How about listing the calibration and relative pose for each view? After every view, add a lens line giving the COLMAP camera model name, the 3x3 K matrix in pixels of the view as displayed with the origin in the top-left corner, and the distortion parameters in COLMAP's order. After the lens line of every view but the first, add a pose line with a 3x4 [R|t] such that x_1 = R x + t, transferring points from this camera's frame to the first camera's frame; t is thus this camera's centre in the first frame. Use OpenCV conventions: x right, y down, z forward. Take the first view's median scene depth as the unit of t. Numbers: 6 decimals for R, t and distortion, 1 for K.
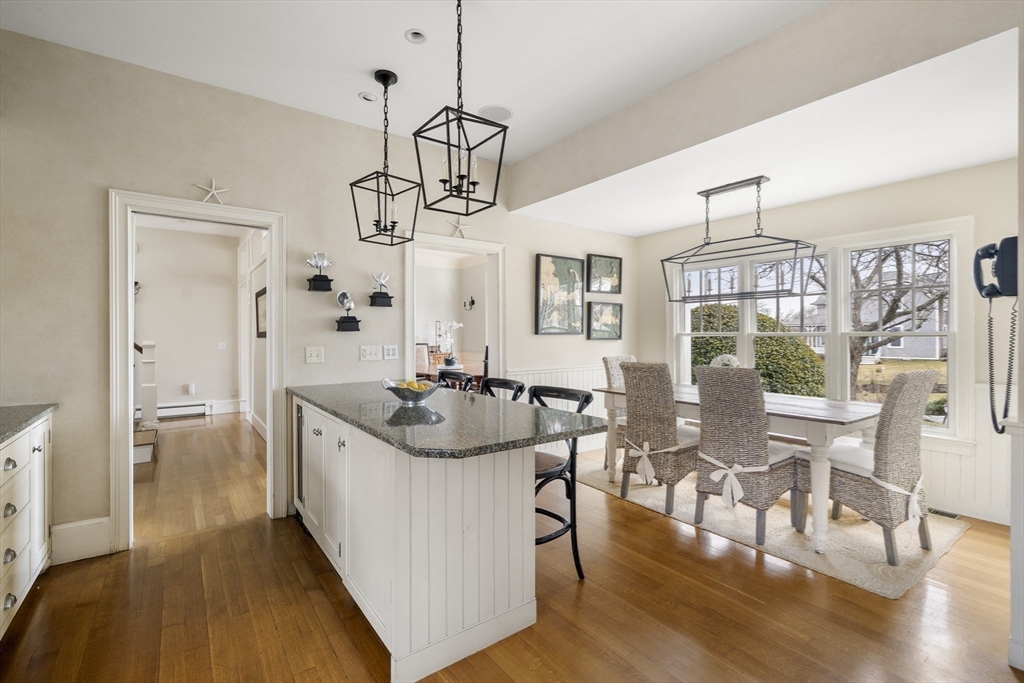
lens RADIAL K [[455.4, 0, 499.1], [0, 455.4, 334.7], [0, 0, 1]] dist [0.000563, 0.000411]
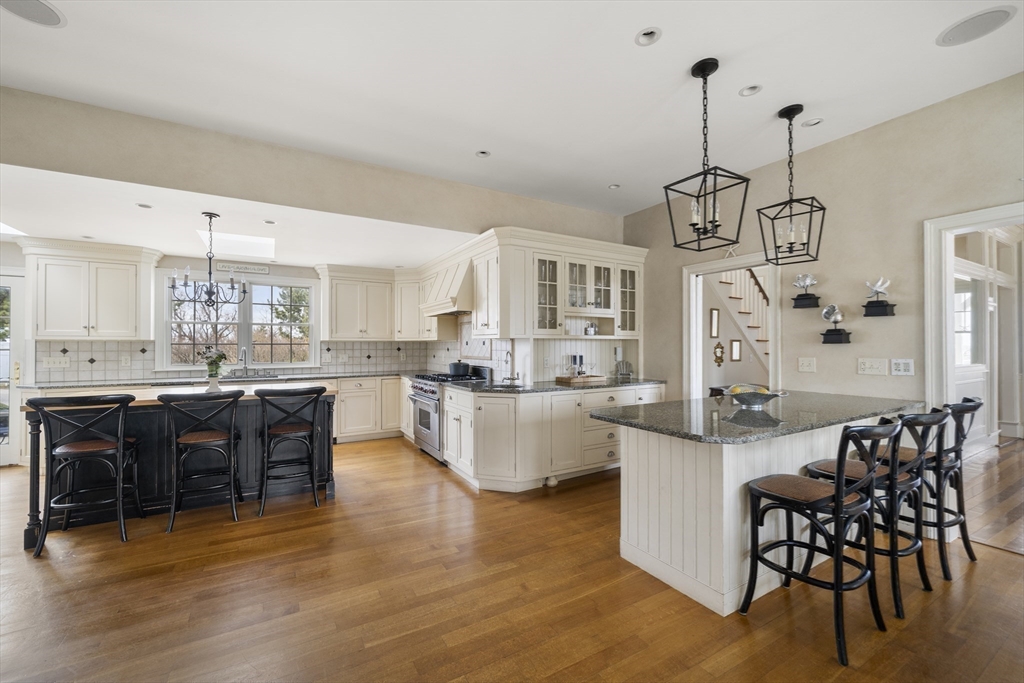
lens RADIAL K [[411.8, 0, 512.0], [0, 411.8, 344.7], [0, 0, 1]] dist [-0.004802, -0.000209]
pose [[-0.083045, -0.000240, -0.996546, 0.722807], [0.002330, 0.999997, -0.000435, -0.007070], [0.996543, -0.002358, -0.083044, 0.387712]]
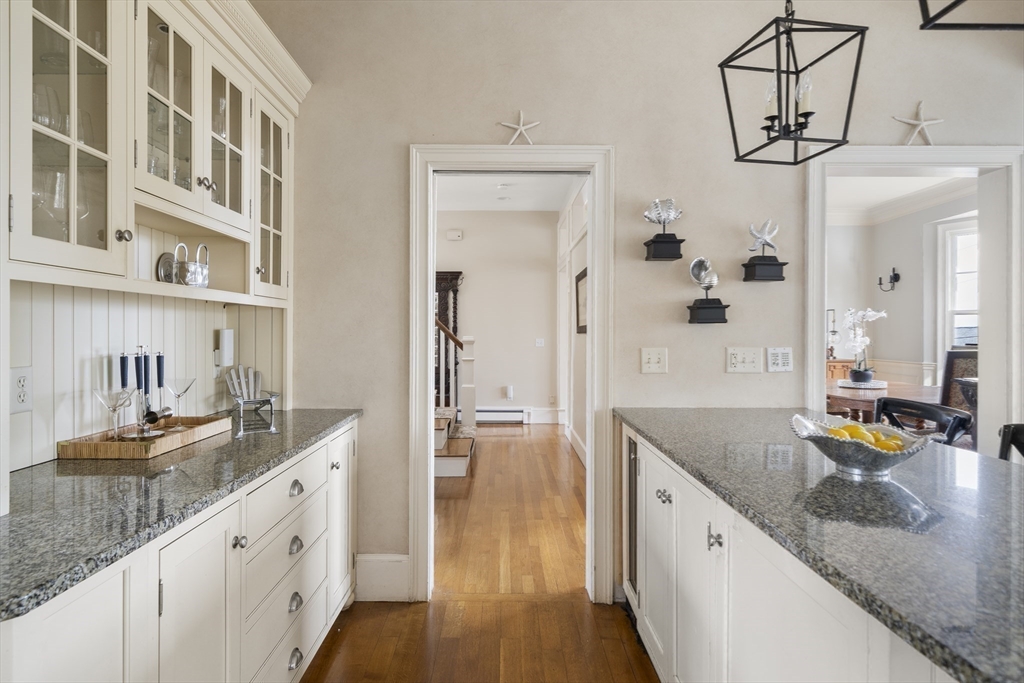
lens RADIAL K [[583.9, 0, 498.3], [0, 583.9, 336.2], [0, 0, 1]] dist [0.001903, 0.000576]
pose [[0.810584, 0.009845, -0.585539, -0.111952], [-0.004430, 0.999933, 0.010679, 0.002723], [0.585605, -0.006062, 0.810574, 0.225882]]
